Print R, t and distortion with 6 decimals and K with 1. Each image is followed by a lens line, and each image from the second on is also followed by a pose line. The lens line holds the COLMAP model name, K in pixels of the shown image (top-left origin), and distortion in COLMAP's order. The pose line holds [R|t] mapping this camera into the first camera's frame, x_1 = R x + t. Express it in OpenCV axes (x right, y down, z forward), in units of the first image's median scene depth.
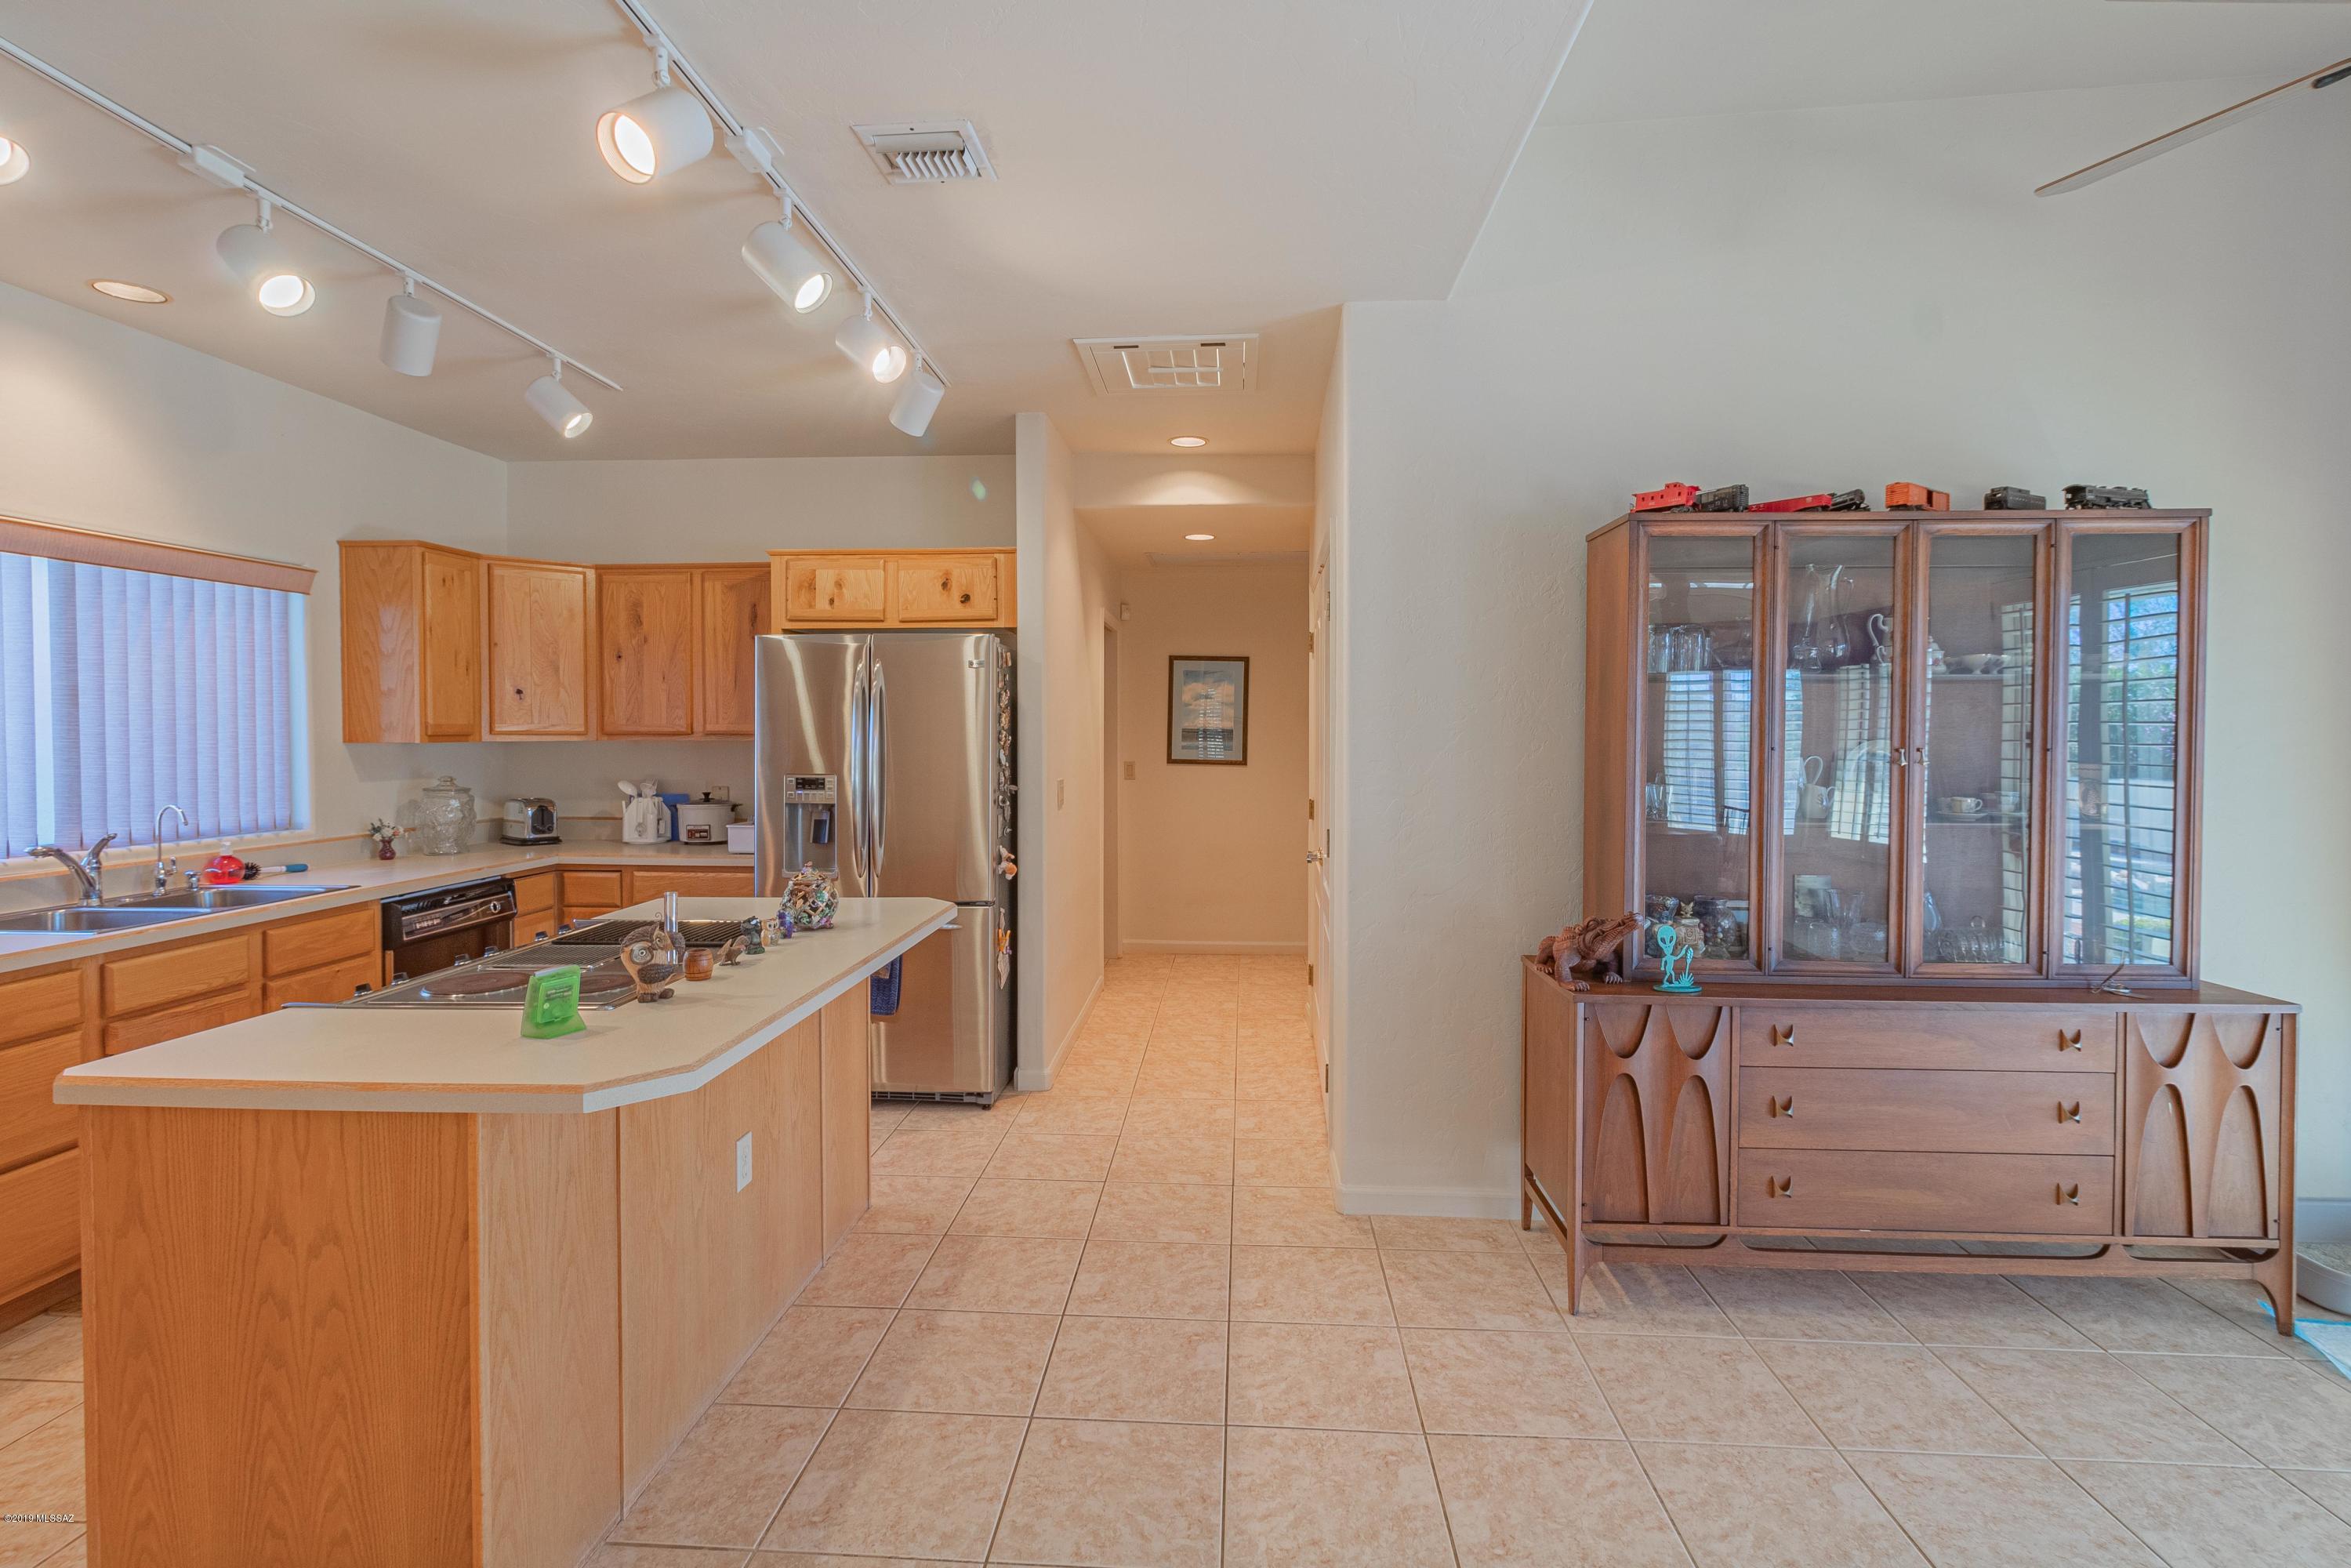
lens RADIAL K [[1095.2, 0, 1199.6], [0, 1095.2, 755.0], [0, 0, 1]] dist [0.001216, 0.000324]
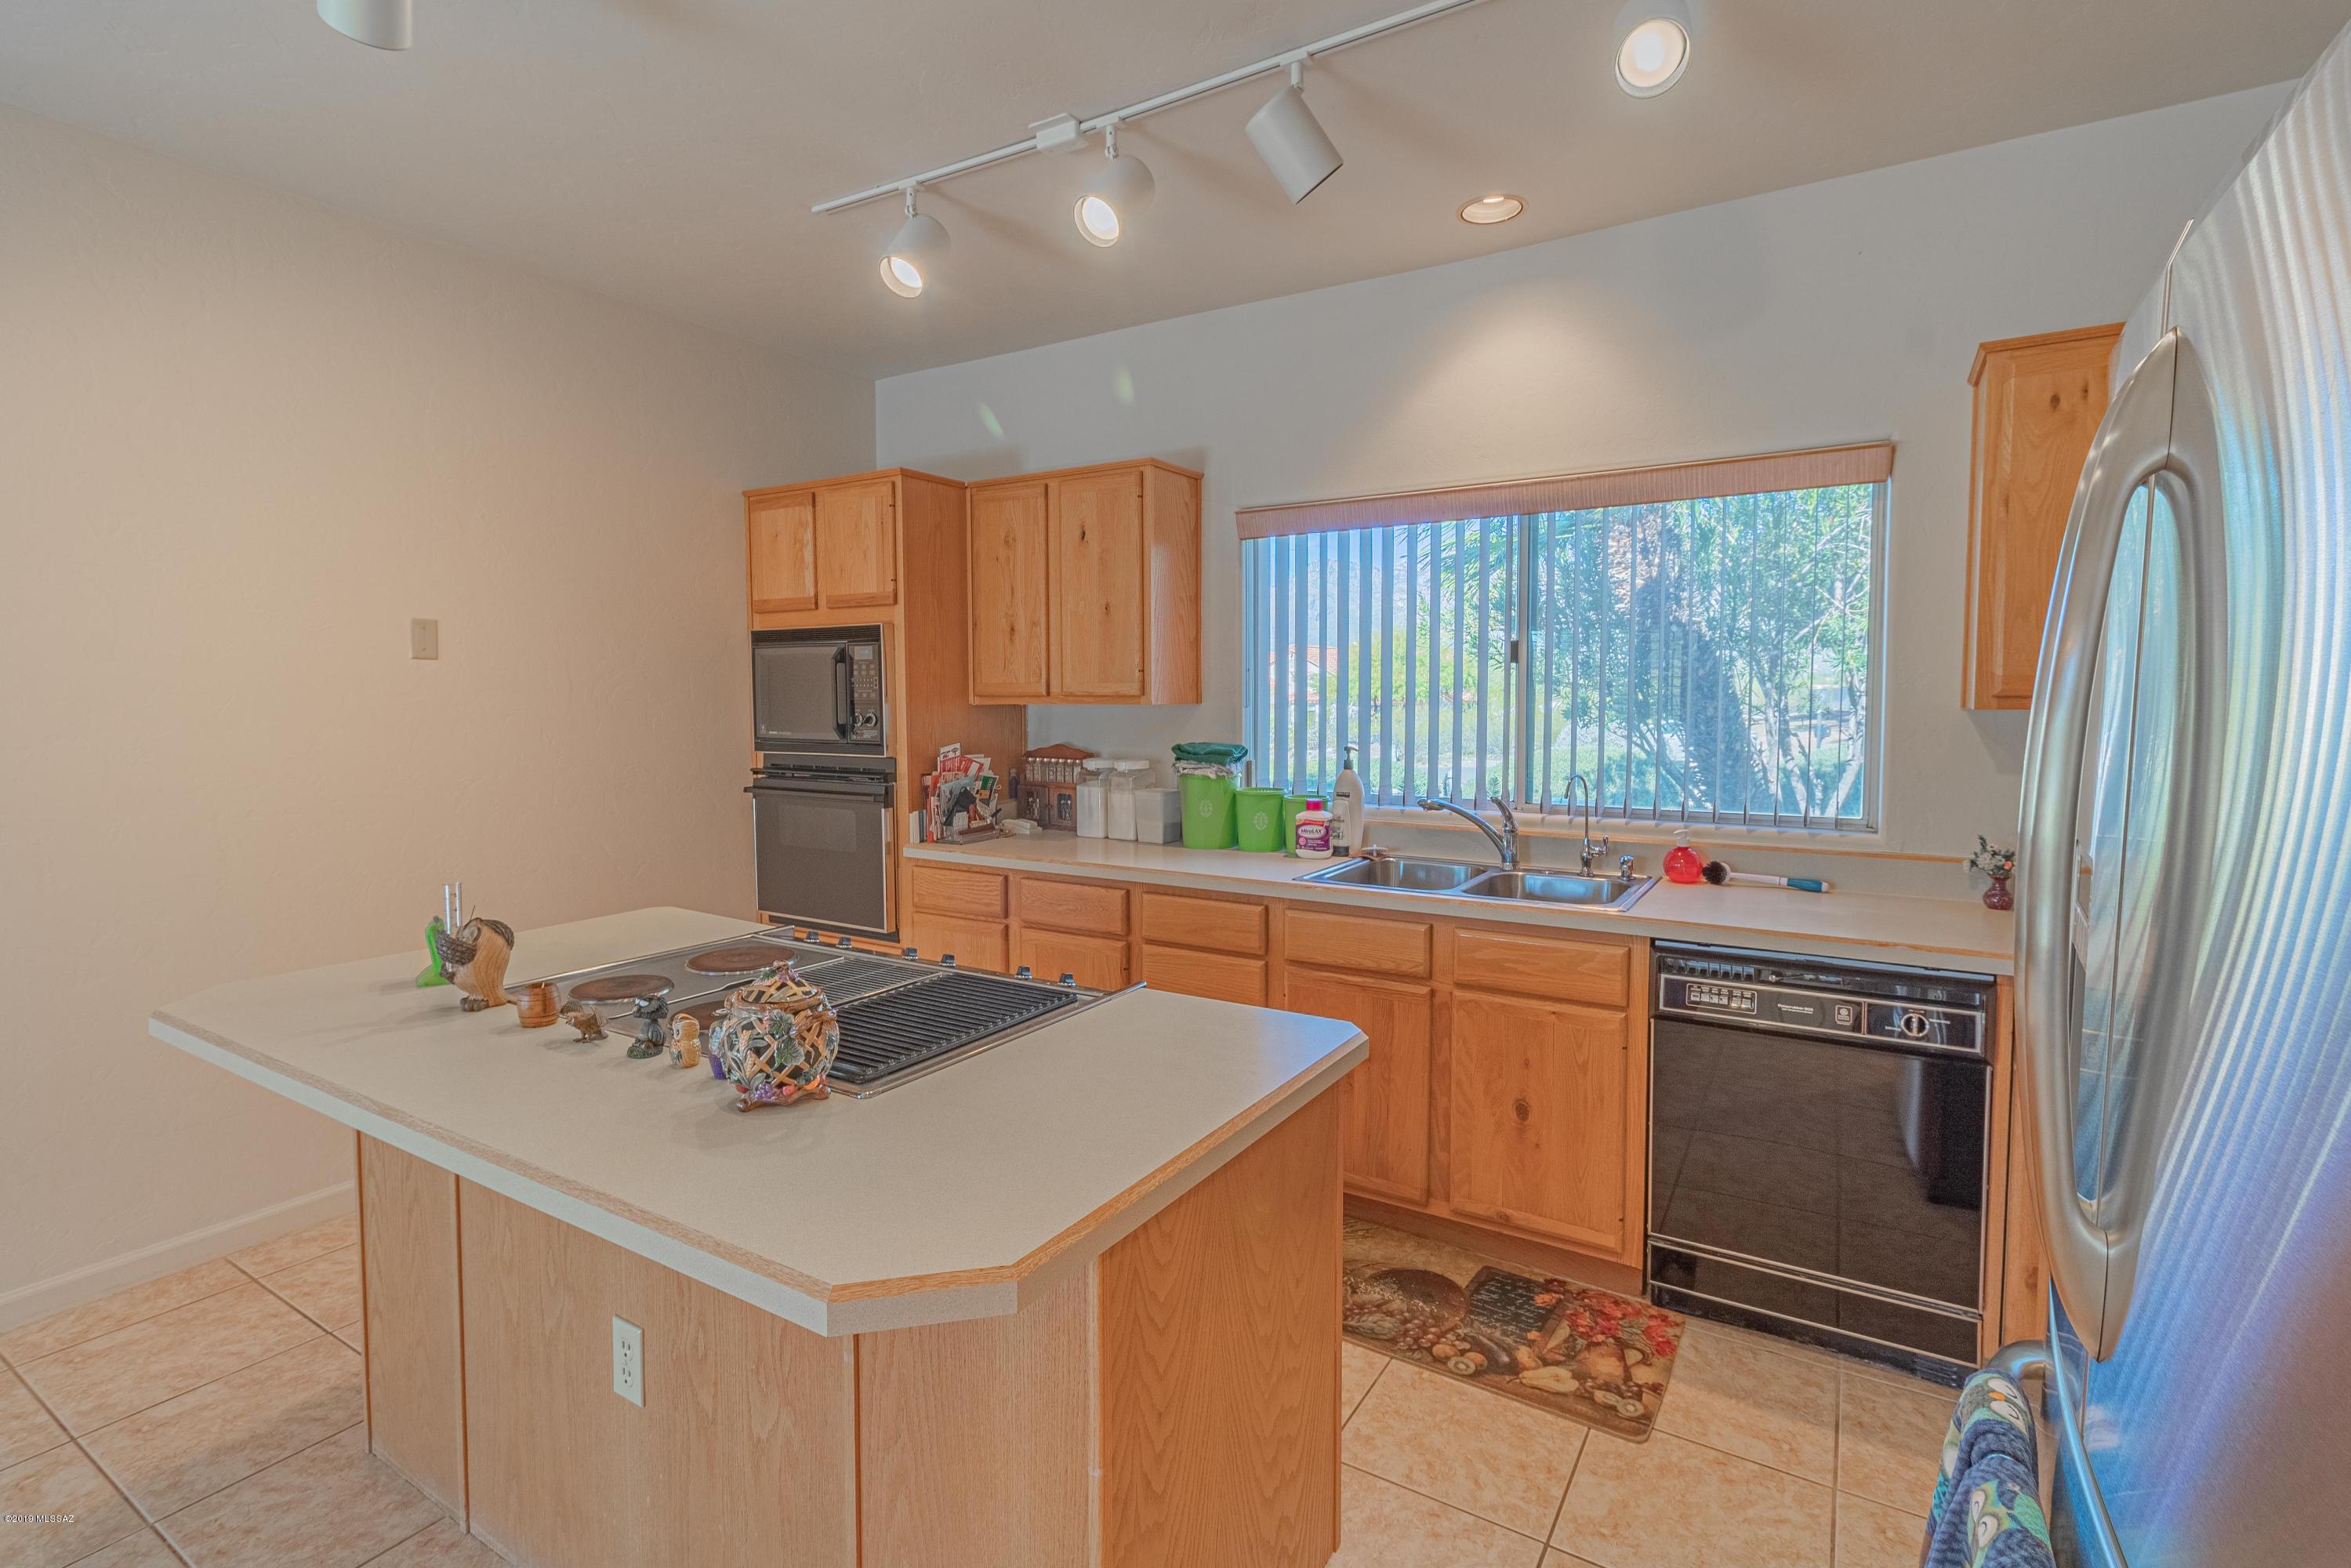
lens RADIAL K [[1095.2, 0, 1197.0], [0, 1095.2, 766.9], [0, 0, 1]] dist [0.001216, 0.000324]
pose [[-0.477810, 0.065870, -0.875990, -0.023561], [-0.017318, 0.996285, 0.084361, -0.027044], [0.878292, 0.055479, -0.474894, 1.069660]]
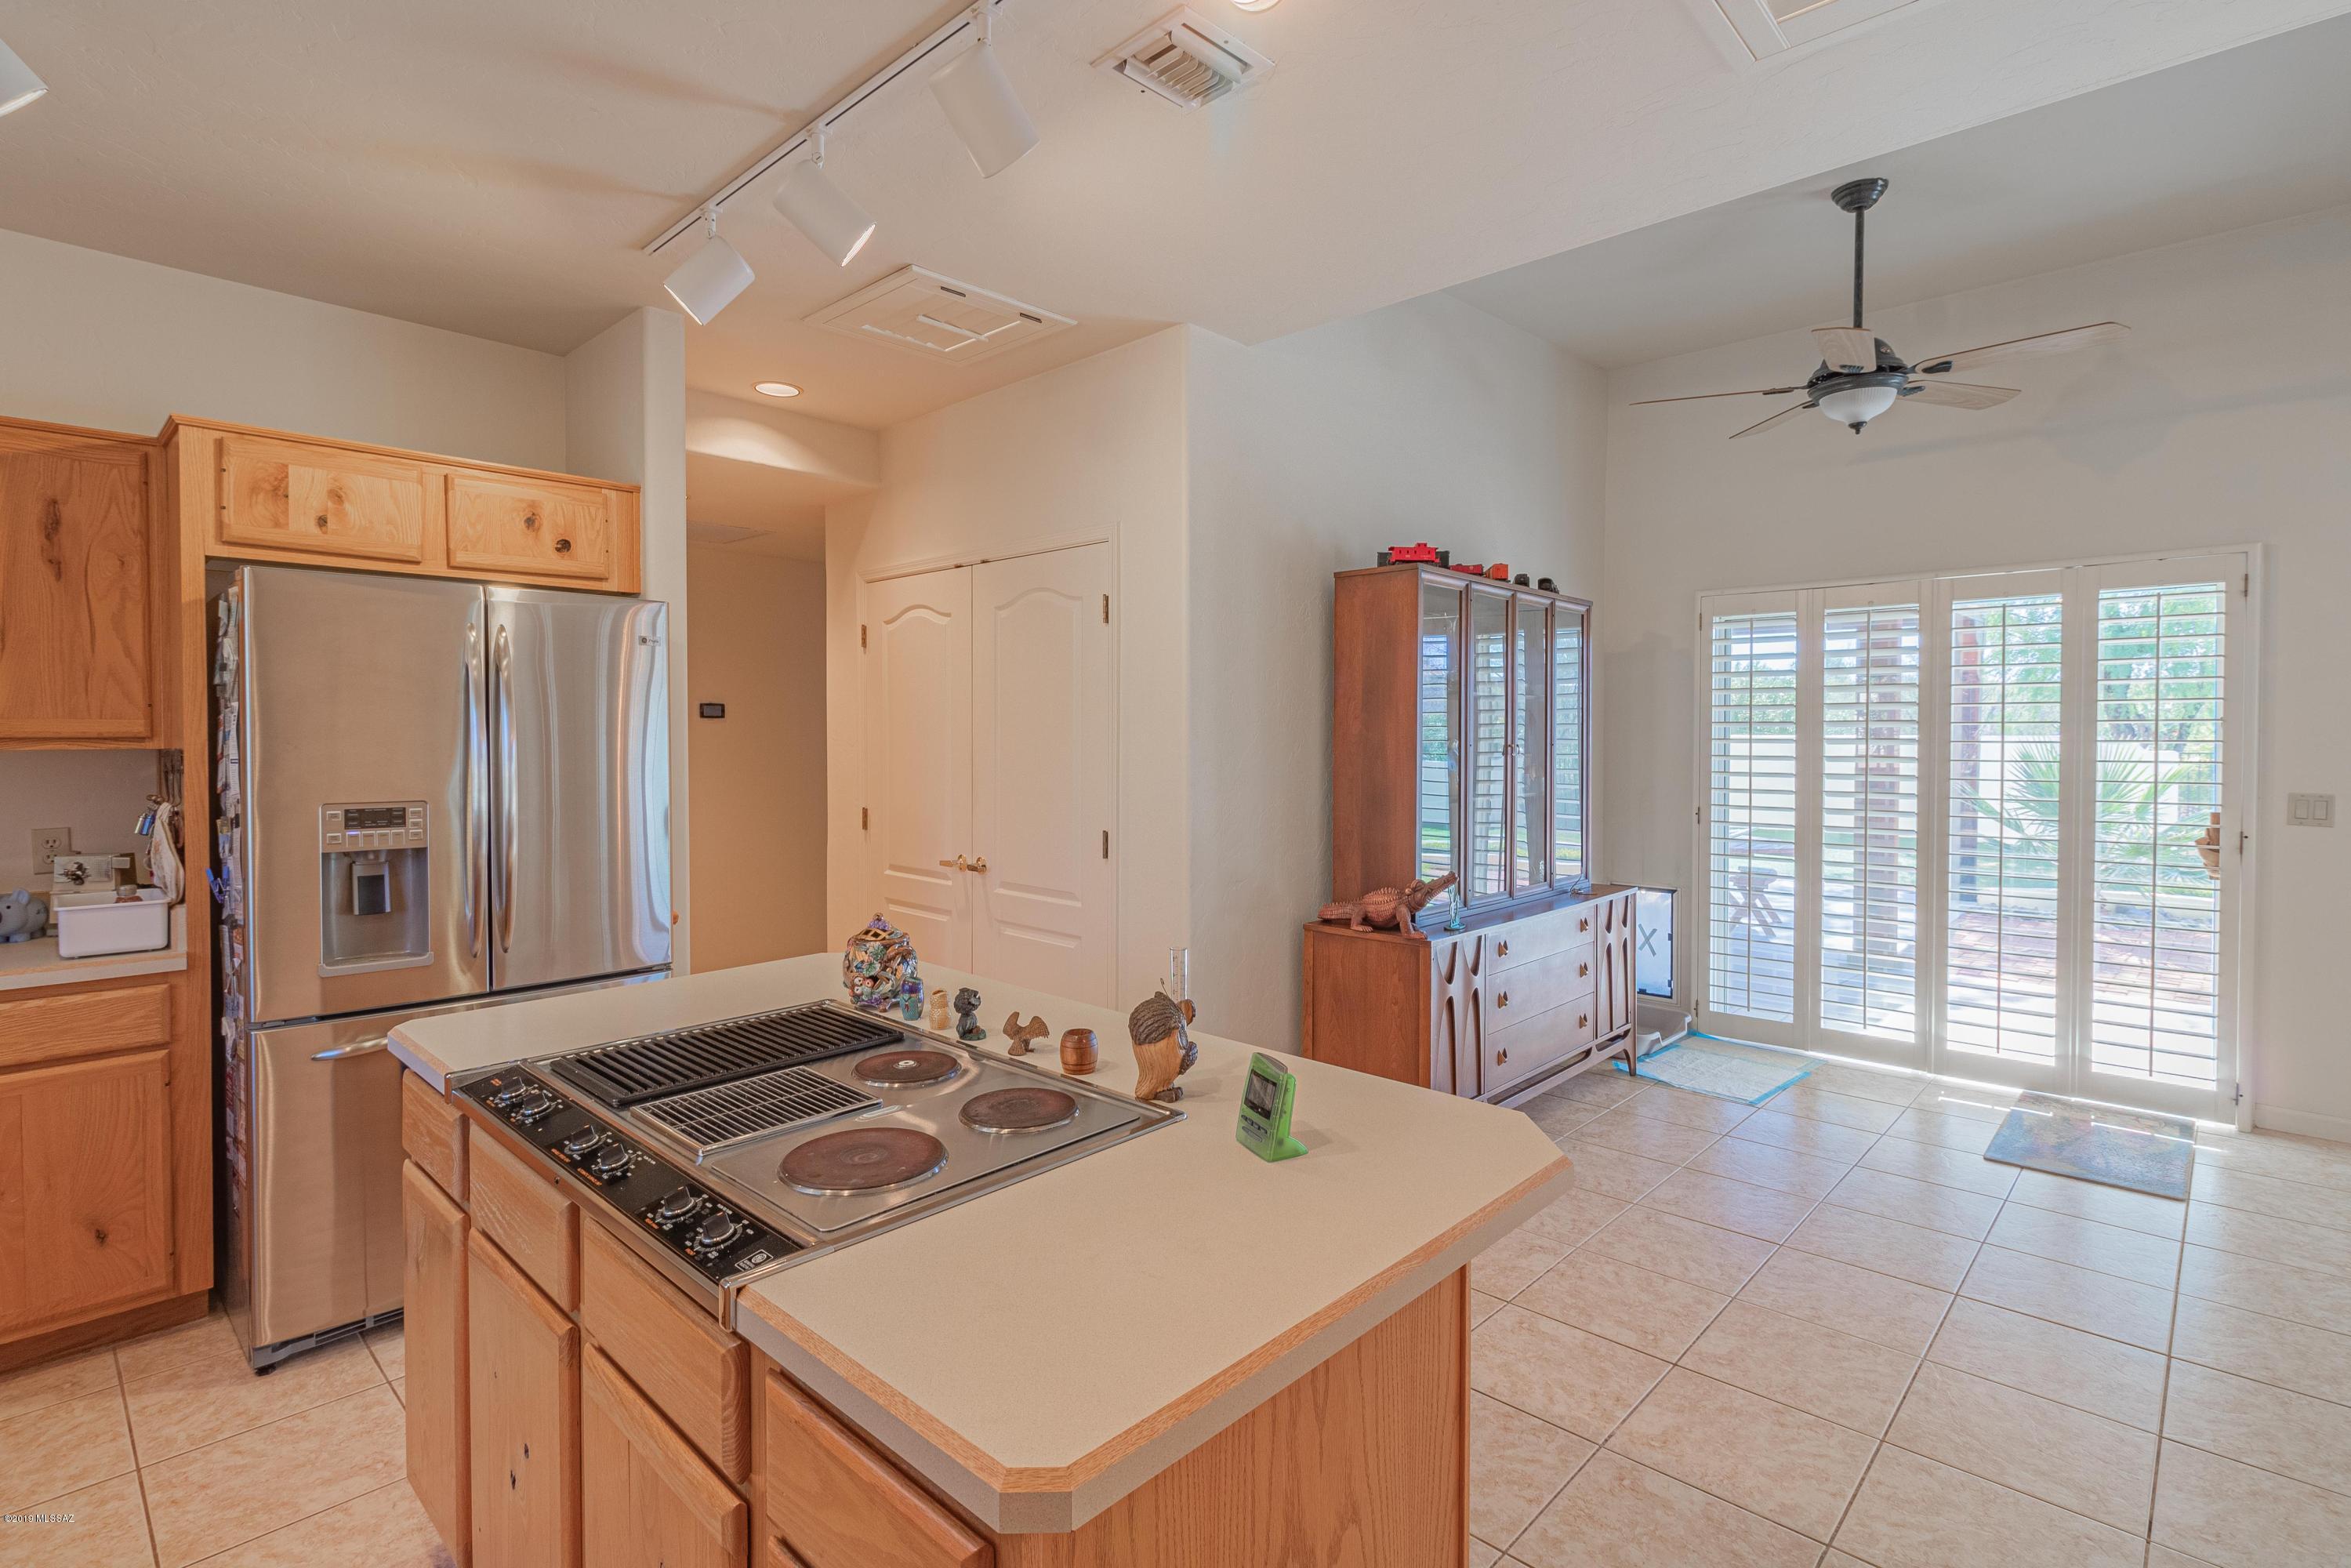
lens RADIAL K [[1095.2, 0, 1168.8], [0, 1095.2, 755.3], [0, 0, 1]] dist [0.001216, 0.000324]
pose [[0.655683, -0.013361, 0.754918, -0.607535], [0.016848, 0.999853, 0.003063, -0.003696], [-0.754848, 0.010710, 0.655812, 0.297172]]
